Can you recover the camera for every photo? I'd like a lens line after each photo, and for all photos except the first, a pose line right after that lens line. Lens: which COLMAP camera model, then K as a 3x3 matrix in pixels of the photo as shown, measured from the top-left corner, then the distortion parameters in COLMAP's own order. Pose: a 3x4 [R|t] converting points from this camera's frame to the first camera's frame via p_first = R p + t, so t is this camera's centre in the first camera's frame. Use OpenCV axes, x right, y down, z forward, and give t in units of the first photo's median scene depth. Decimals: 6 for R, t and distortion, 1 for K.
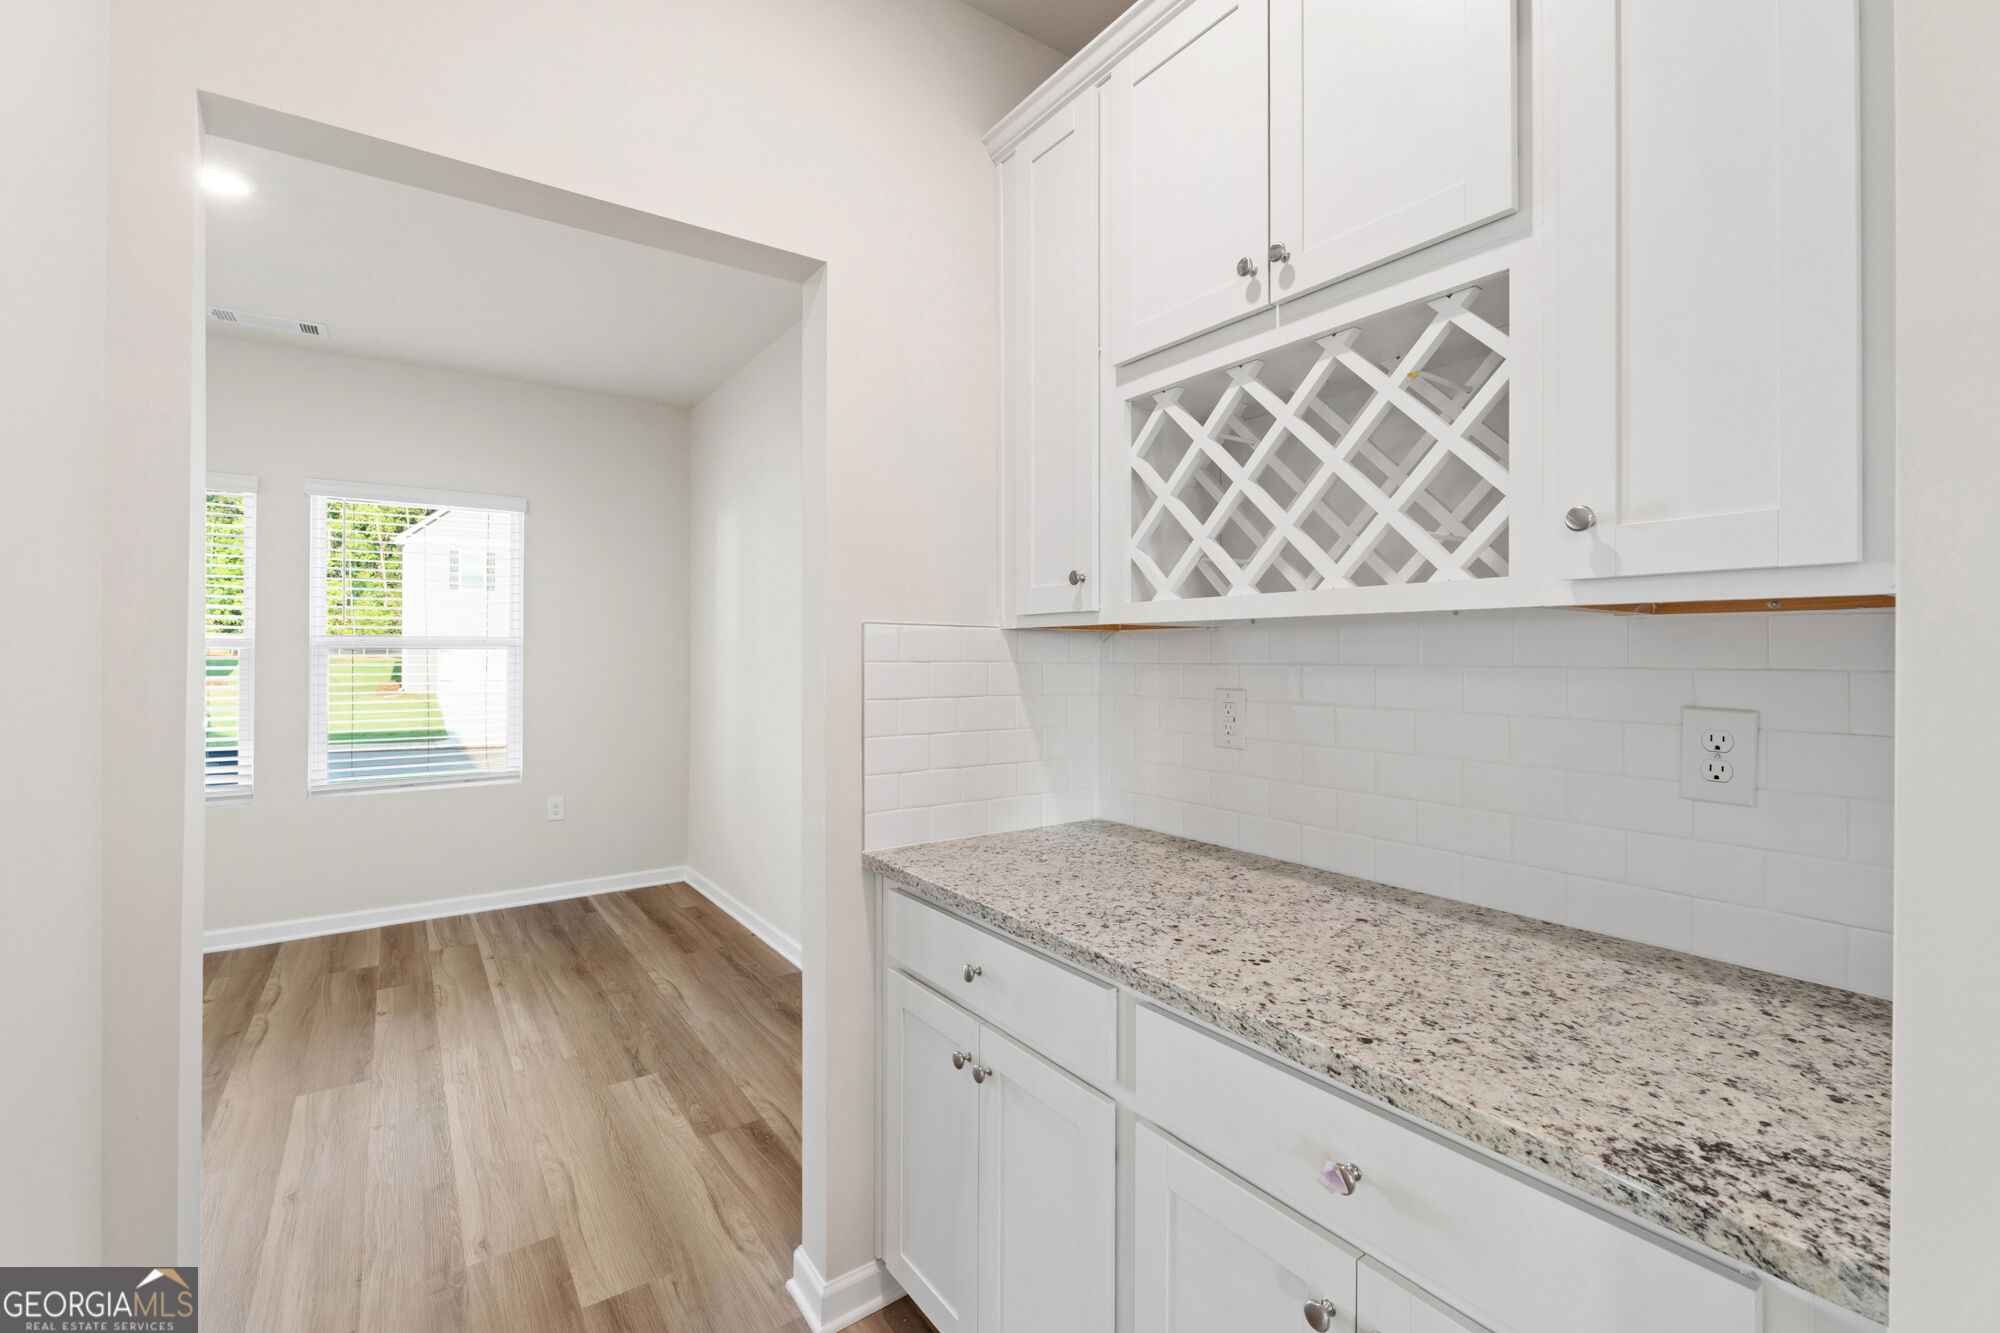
lens RADIAL K [[872.6, 0, 1001.2], [0, 872.6, 652.9], [0, 0, 1]] dist [-0.005248, -0.000612]
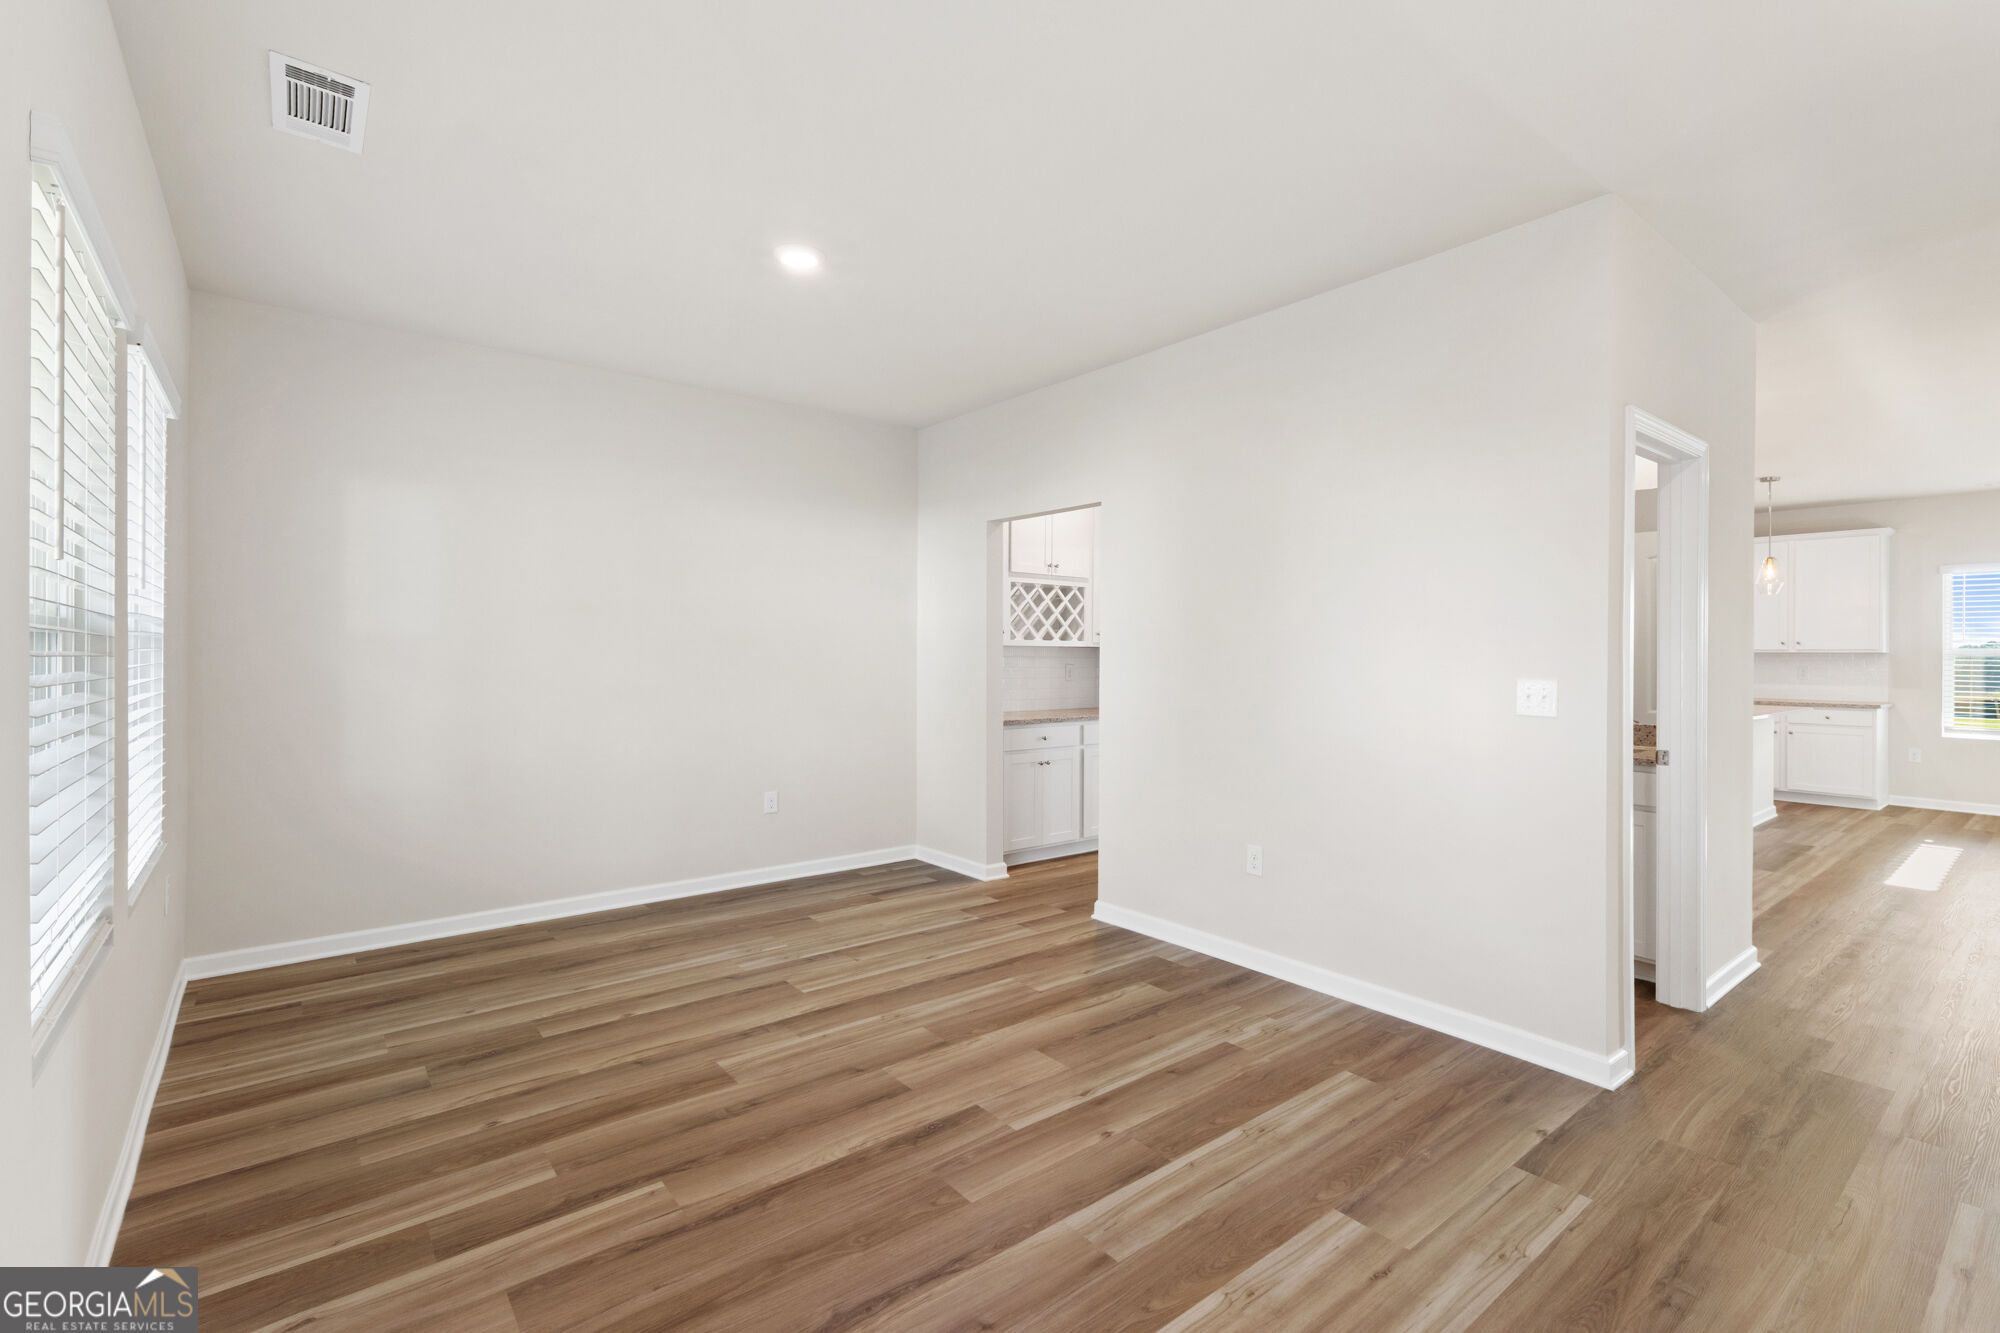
lens RADIAL K [[872.6, 0, 1007.2], [0, 872.6, 658.2], [0, 0, 1]] dist [-0.005248, -0.000612]
pose [[-0.060786, -0.004176, 0.998142, -3.409926], [-0.005271, 0.999979, 0.003862, 0.003404], [-0.998137, -0.005027, -0.060807, 1.242429]]
